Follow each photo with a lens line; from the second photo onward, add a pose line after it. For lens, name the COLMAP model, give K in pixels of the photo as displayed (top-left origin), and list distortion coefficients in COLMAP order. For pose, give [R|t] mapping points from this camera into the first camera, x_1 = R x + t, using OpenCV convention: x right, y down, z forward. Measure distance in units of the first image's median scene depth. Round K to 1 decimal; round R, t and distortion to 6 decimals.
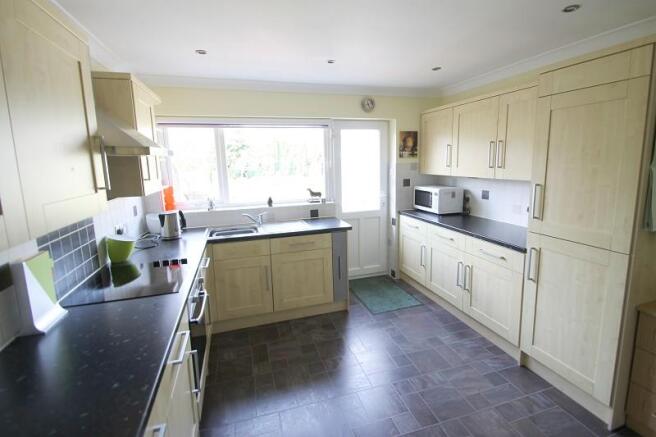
lens RADIAL K [[306.9, 0, 331.1], [0, 306.9, 205.0], [0, 0, 1]] dist [-0.020150, -0.000106]
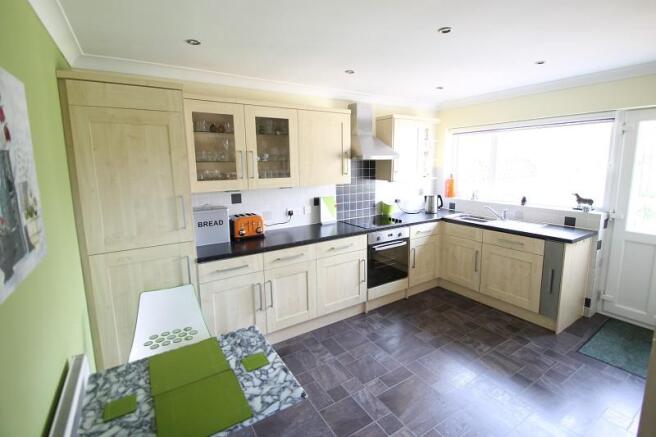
lens RADIAL K [[306.9, 0, 331.1], [0, 306.9, 205.0], [0, 0, 1]] dist [-0.020150, -0.000106]
pose [[0.258328, 0.154562, -0.953613, 0.709627], [-0.130823, 0.983622, 0.123987, -0.044771], [0.957158, 0.092725, 0.274318, 0.114670]]
